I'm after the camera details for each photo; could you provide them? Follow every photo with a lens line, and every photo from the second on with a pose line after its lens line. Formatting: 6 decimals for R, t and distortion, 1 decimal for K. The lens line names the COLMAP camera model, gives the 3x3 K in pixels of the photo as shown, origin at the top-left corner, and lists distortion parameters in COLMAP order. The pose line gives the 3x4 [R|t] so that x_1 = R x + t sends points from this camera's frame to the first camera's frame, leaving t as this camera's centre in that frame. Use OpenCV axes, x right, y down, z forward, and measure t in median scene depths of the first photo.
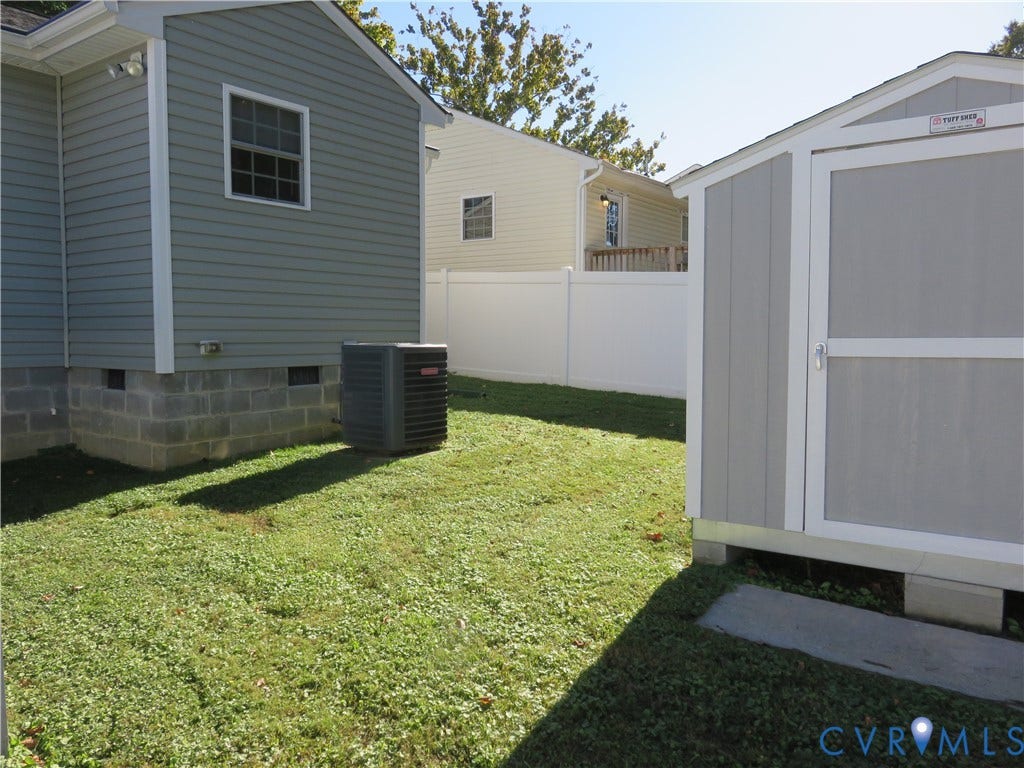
lens RADIAL K [[774.7, 0, 514.9], [0, 774.7, 382.3], [0, 0, 1]] dist [-0.008560, 0.000583]
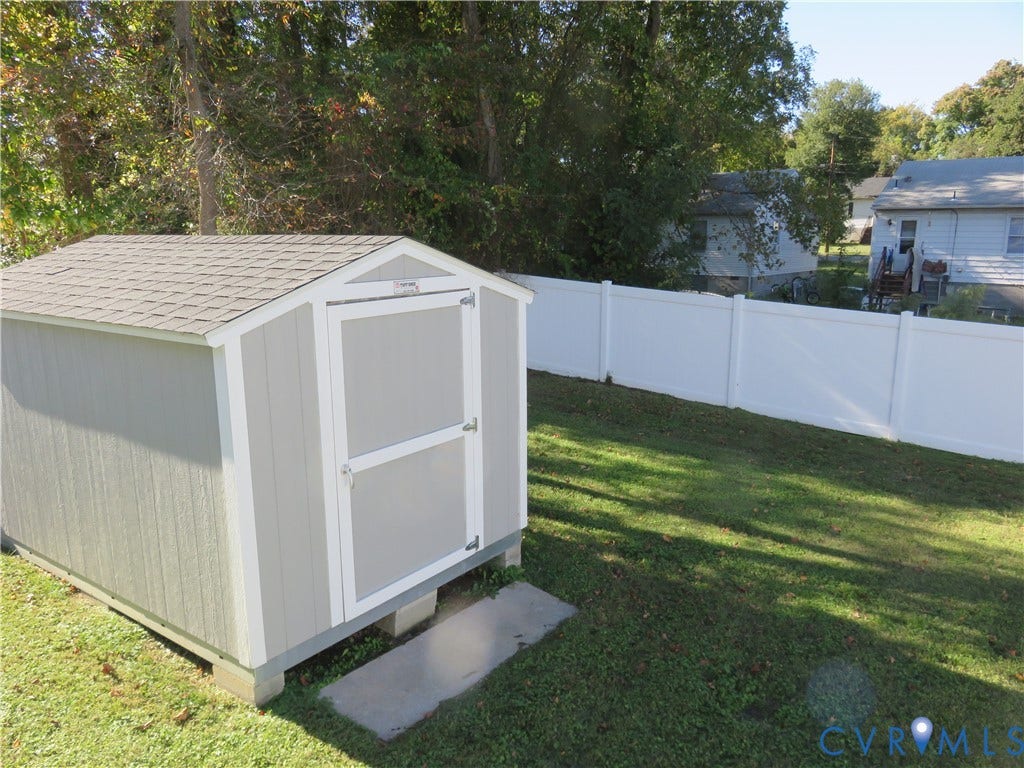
lens RADIAL K [[774.7, 0, 517.9], [0, 774.7, 387.4], [0, 0, 1]] dist [-0.008560, 0.000583]
pose [[0.018612, -0.204305, 0.978730, -0.417807], [0.058183, 0.977462, 0.202934, -0.224919], [-0.998132, 0.053169, 0.030079, 0.403818]]
